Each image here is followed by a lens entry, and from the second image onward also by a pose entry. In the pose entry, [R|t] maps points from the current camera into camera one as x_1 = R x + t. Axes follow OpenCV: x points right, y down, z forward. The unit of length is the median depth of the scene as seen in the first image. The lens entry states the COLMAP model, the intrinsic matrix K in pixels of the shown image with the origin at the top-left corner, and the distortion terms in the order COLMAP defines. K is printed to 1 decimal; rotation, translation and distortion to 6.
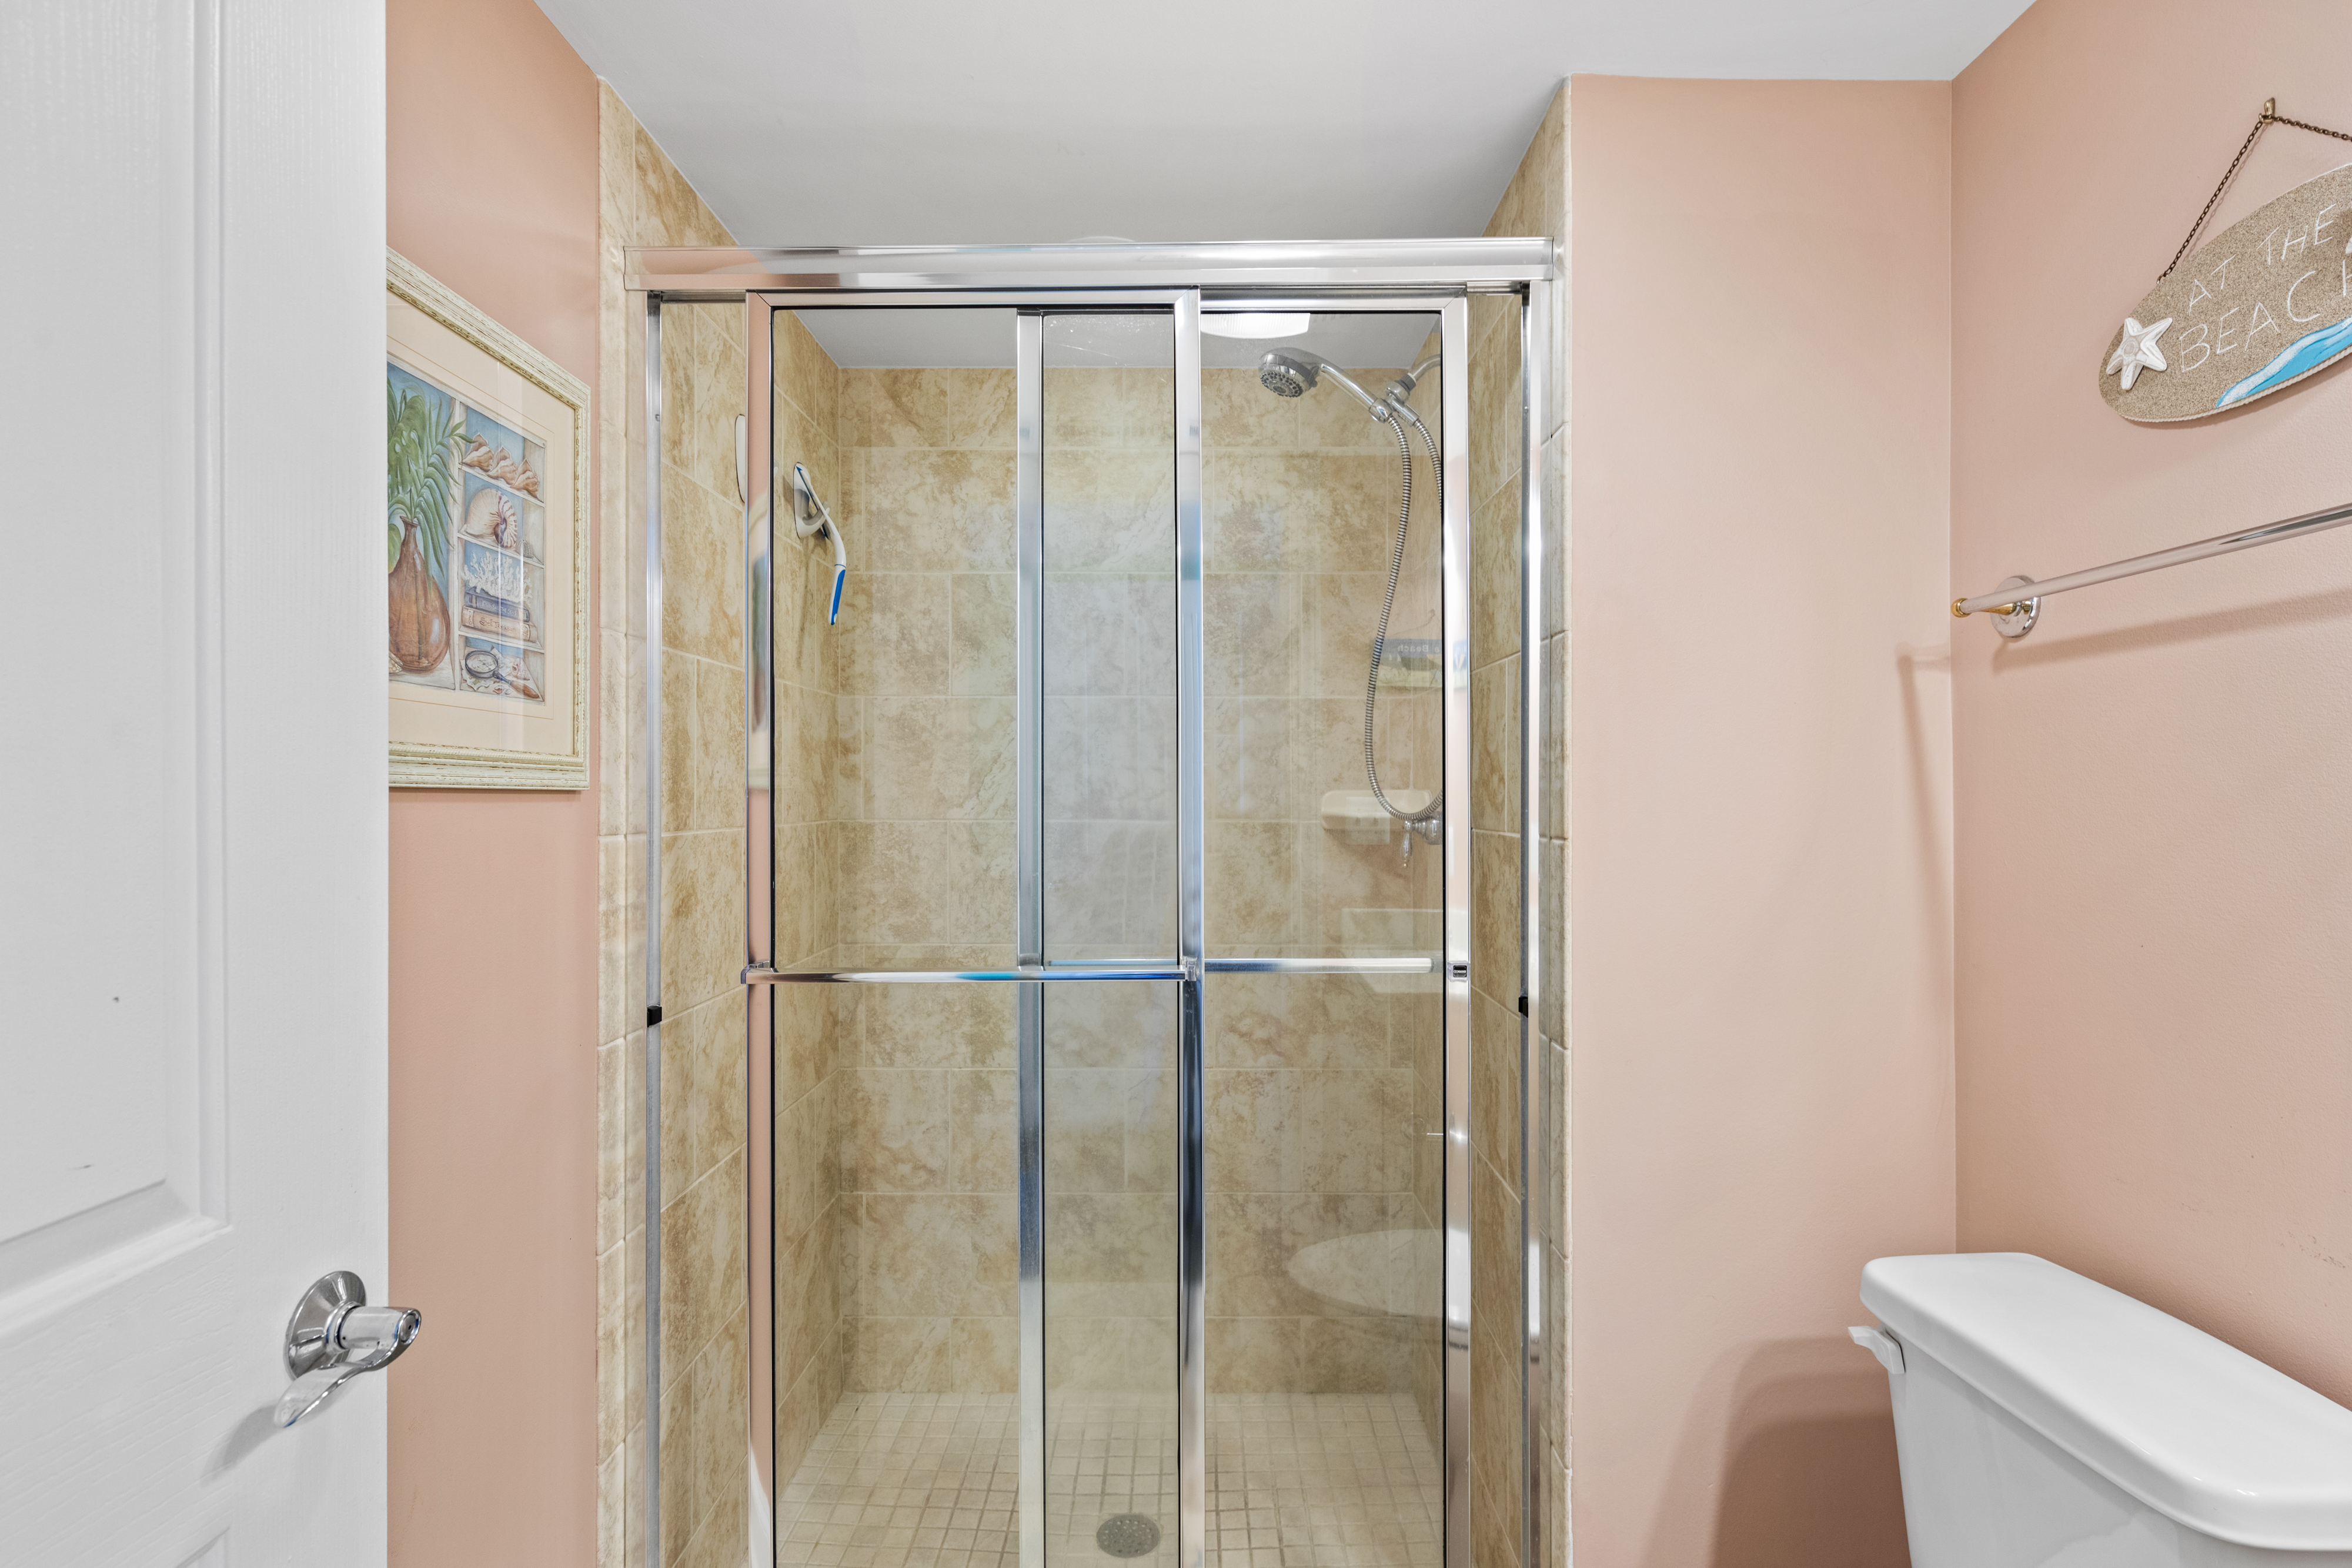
lens RADIAL K [[1147.9, 0, 1174.7], [0, 1147.9, 784.8], [0, 0, 1]] dist [0.001469, -0.000593]
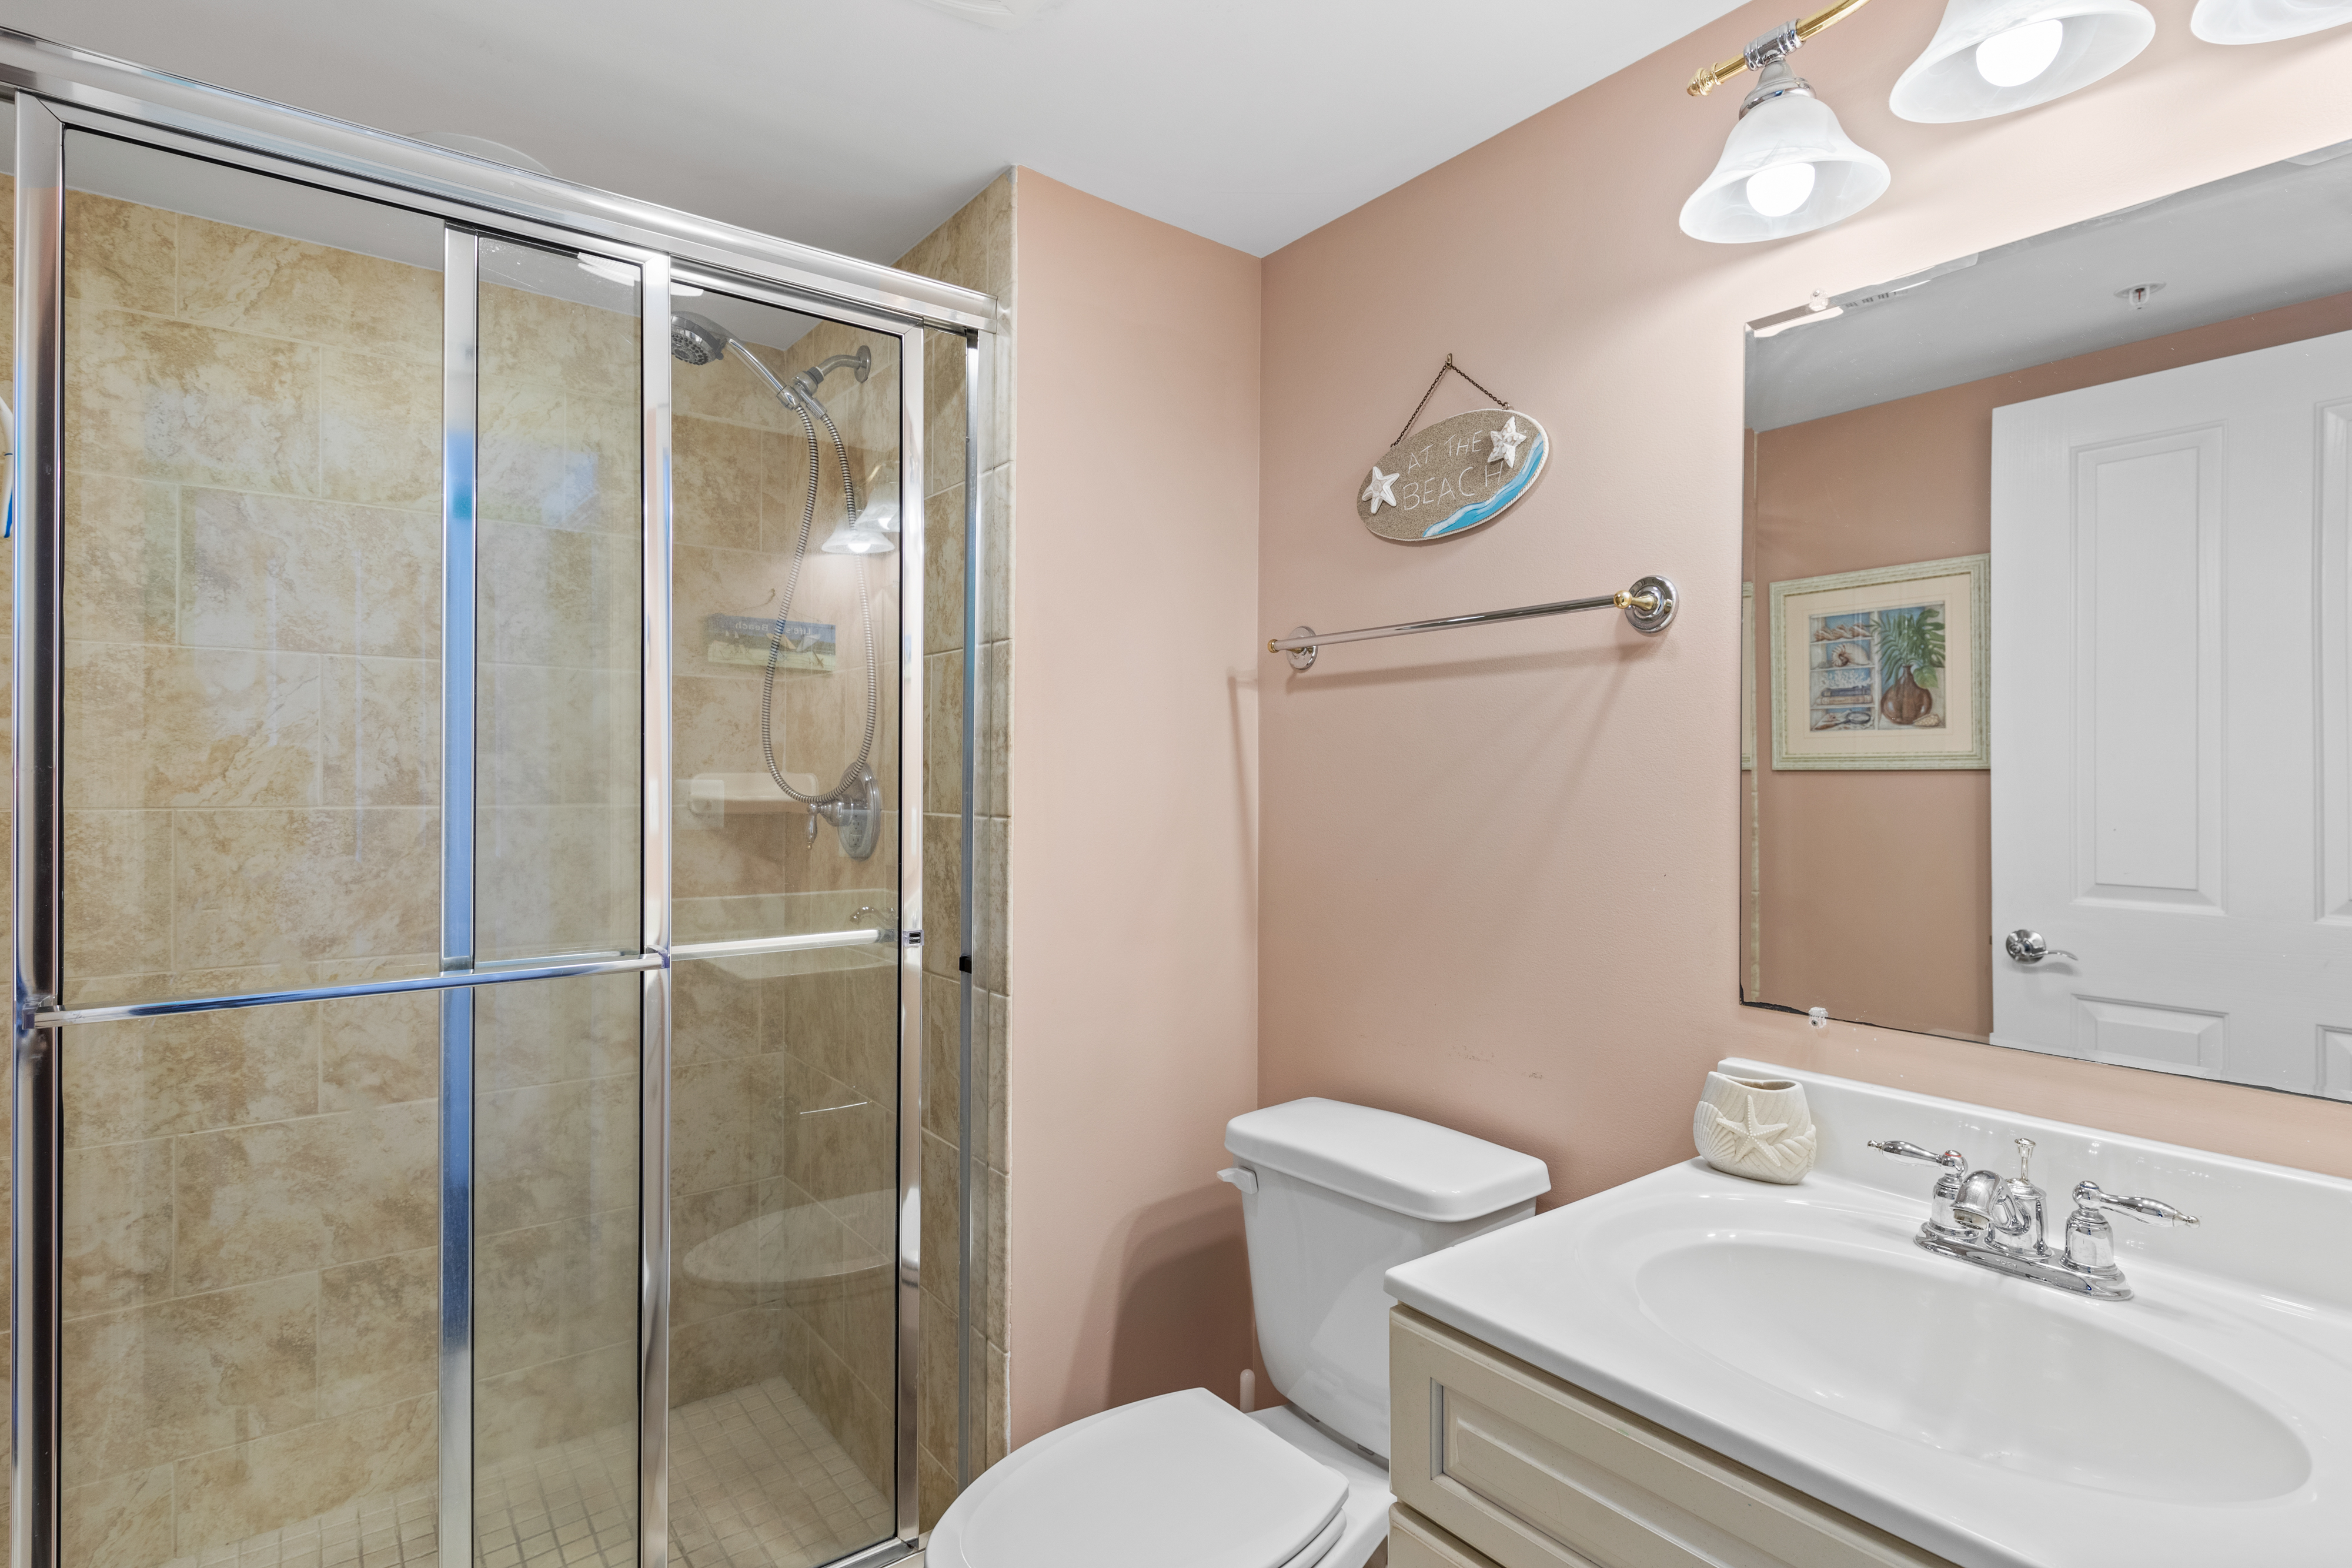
lens RADIAL K [[1197.8, 0, 1226.8], [0, 1197.8, 770.9], [0, 0, 1]] dist [-0.002191, 0.000062]
pose [[0.775349, 0.008072, 0.631482, -0.164963], [-0.009700, 0.999953, -0.000872, -0.000233], [-0.631459, -0.005450, 0.775390, -0.055532]]
